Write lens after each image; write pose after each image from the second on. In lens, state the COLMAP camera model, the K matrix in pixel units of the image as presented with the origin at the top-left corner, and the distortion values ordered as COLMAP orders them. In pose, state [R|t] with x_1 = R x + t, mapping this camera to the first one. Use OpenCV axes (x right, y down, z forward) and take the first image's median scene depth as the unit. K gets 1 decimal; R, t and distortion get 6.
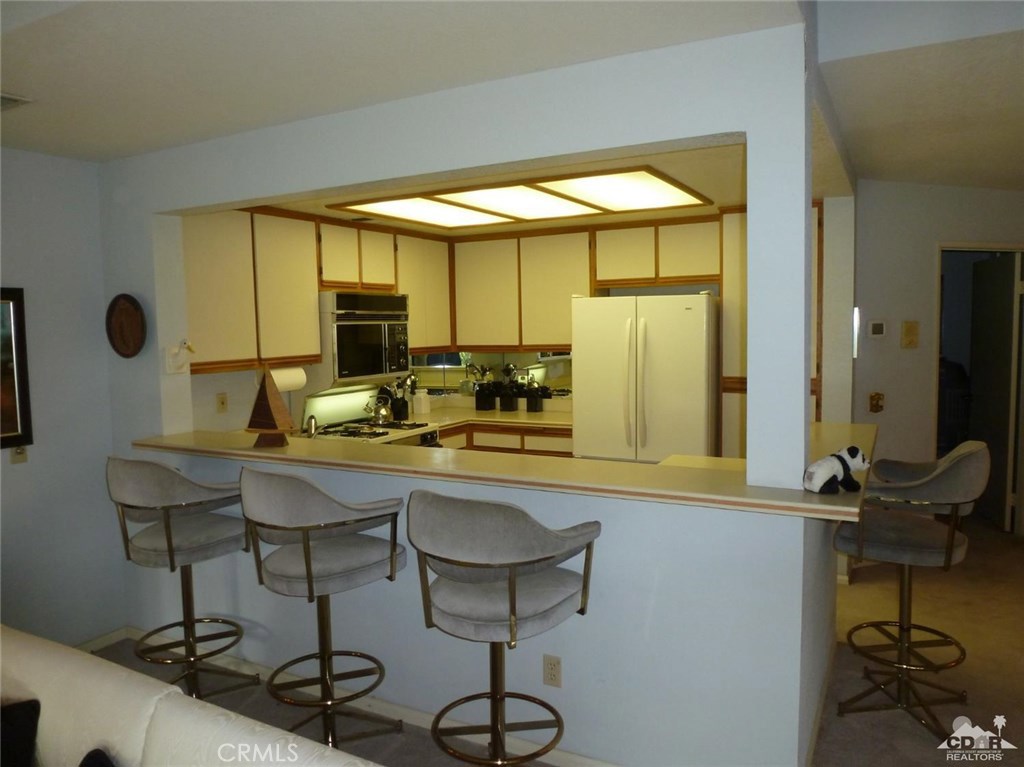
lens RADIAL K [[738.1, 0, 524.3], [0, 738.1, 387.1], [0, 0, 1]] dist [-0.062787, 0.003707]
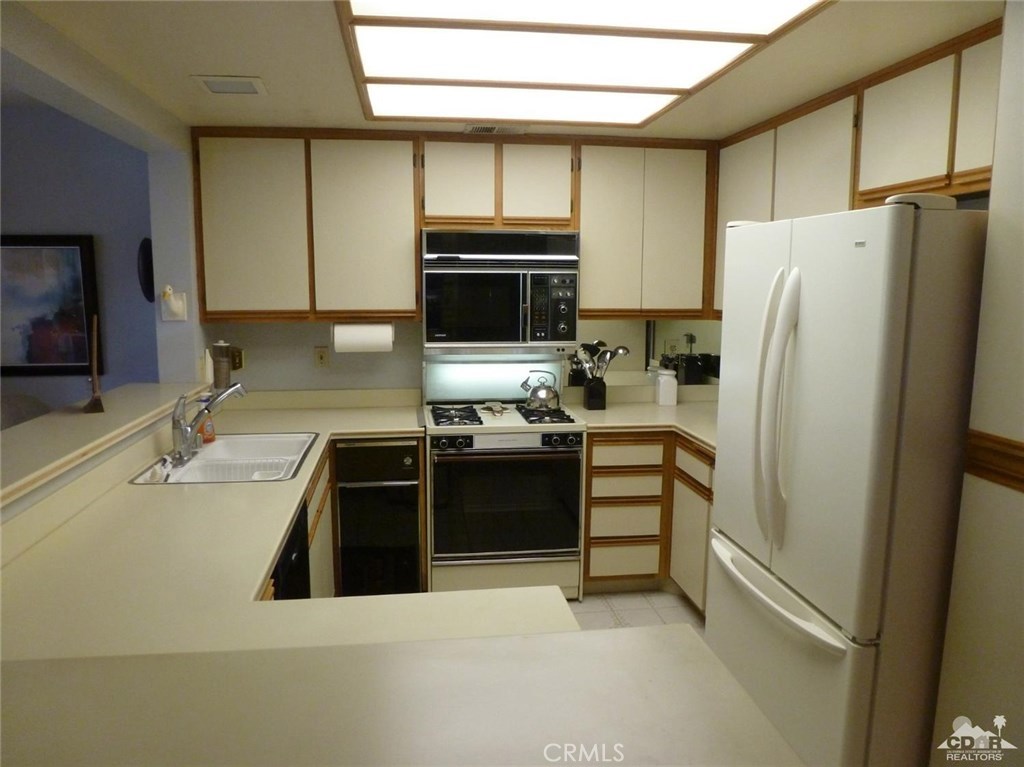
lens RADIAL K [[737.4, 0, 515.4], [0, 737.4, 385.3], [0, 0, 1]] dist [-0.055032, 0.017047]
pose [[0.577069, 0.135257, -0.805417, 0.408192], [-0.084902, 0.990782, 0.105555, -0.053135], [0.812270, 0.007469, 0.583234, 0.578406]]
